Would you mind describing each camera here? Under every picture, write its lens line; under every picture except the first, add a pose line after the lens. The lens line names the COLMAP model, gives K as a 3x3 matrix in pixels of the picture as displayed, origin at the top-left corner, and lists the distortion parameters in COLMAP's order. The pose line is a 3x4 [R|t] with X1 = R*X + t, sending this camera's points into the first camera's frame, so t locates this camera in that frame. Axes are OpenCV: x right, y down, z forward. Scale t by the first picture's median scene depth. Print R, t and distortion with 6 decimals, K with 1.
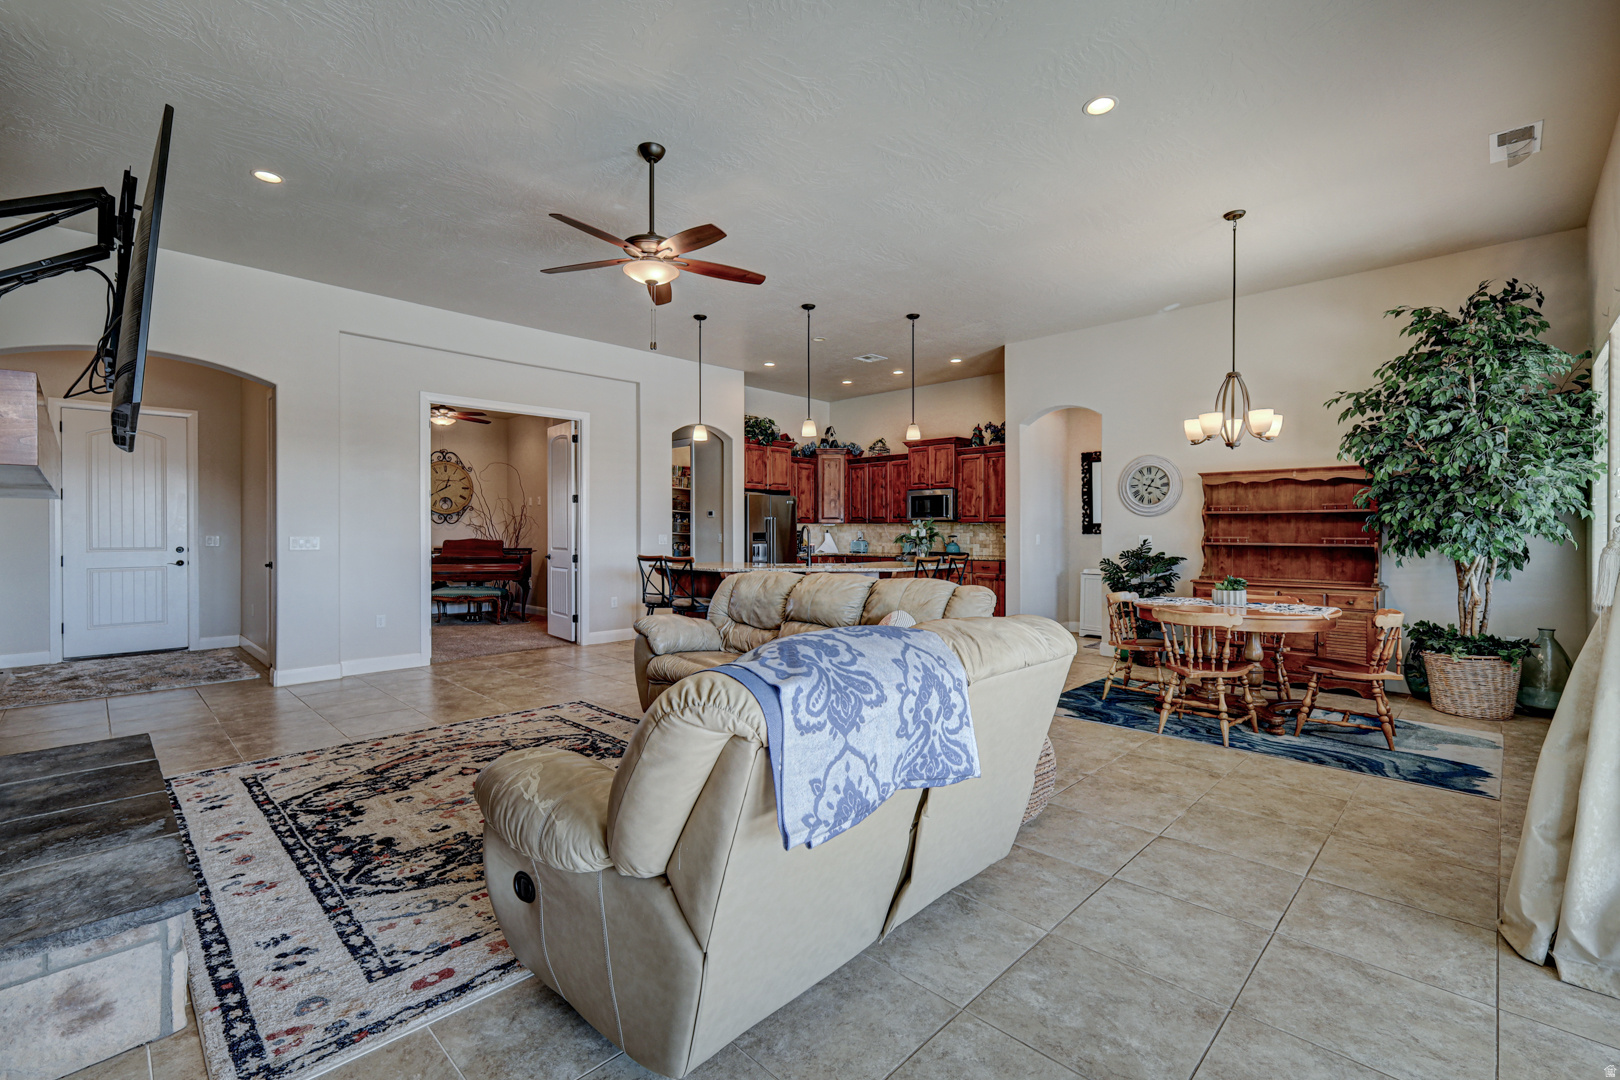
lens RADIAL K [[707.9, 0, 807.5], [0, 707.9, 531.3], [0, 0, 1]] dist [0.003084, -0.000733]
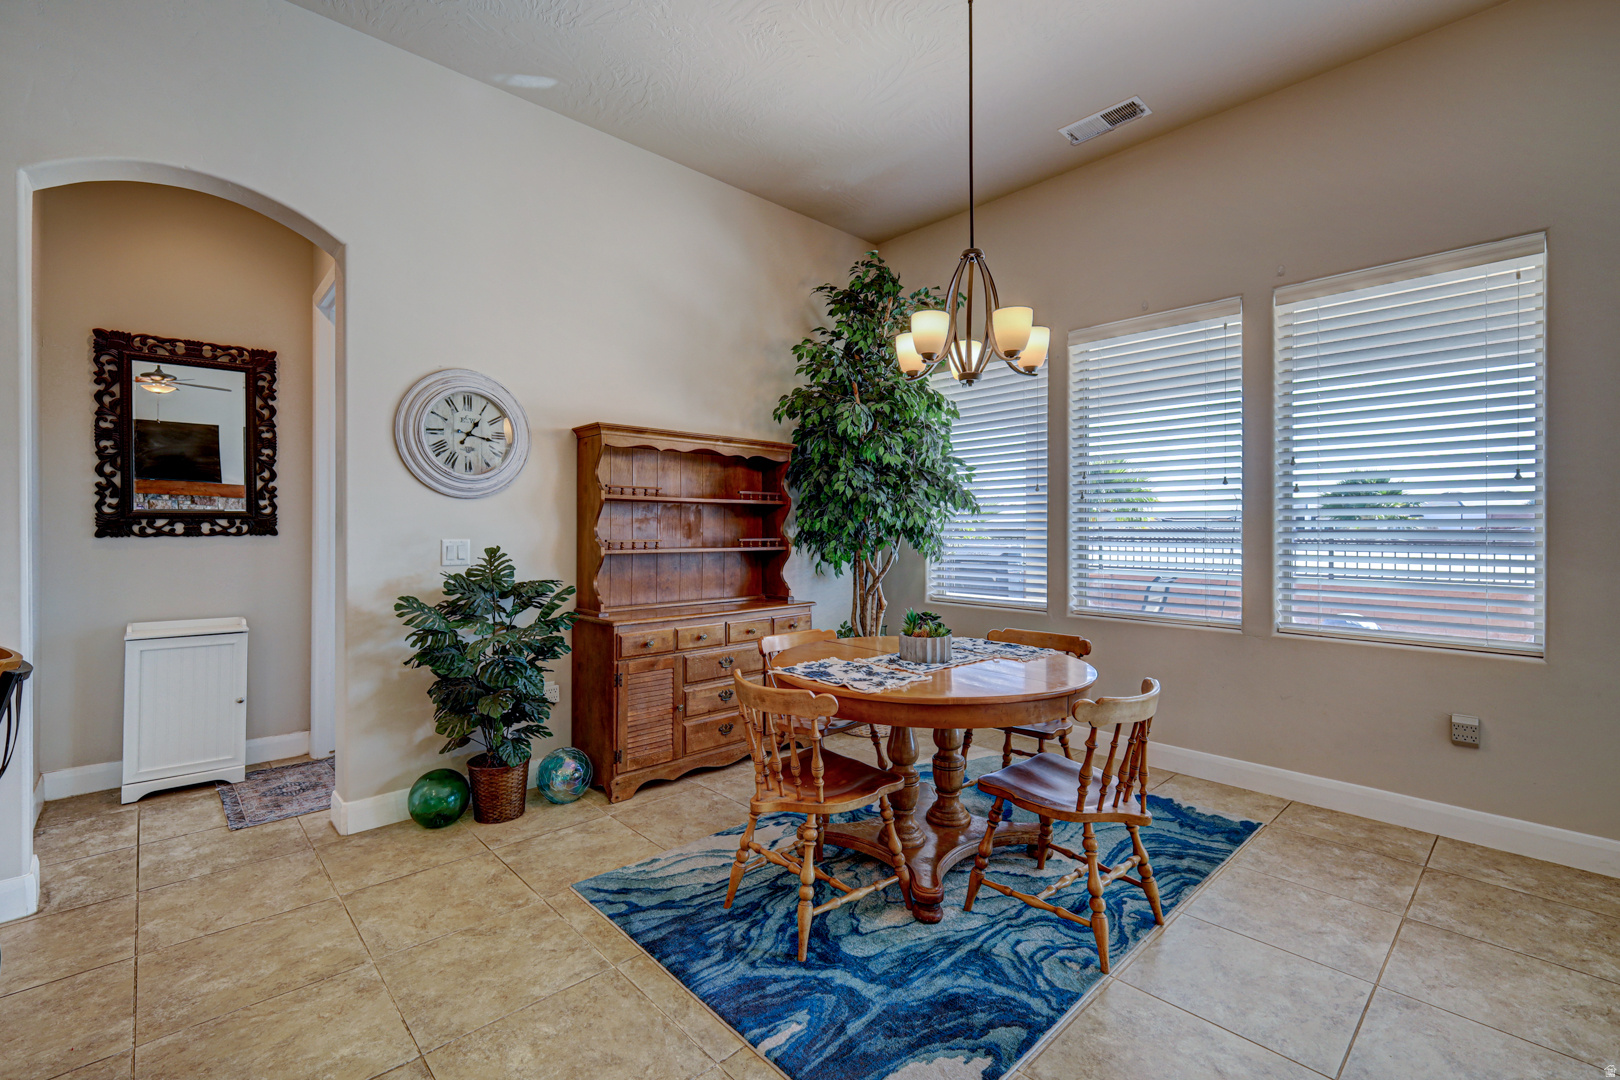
lens RADIAL K [[707.9, 0, 819.0], [0, 707.9, 526.3], [0, 0, 1]] dist [0.003084, -0.000733]
pose [[0.037448, -0.010284, 0.999246, 0.025654], [-0.002231, 0.999944, 0.010375, -0.012119], [-0.999296, -0.002618, 0.037423, 1.122982]]
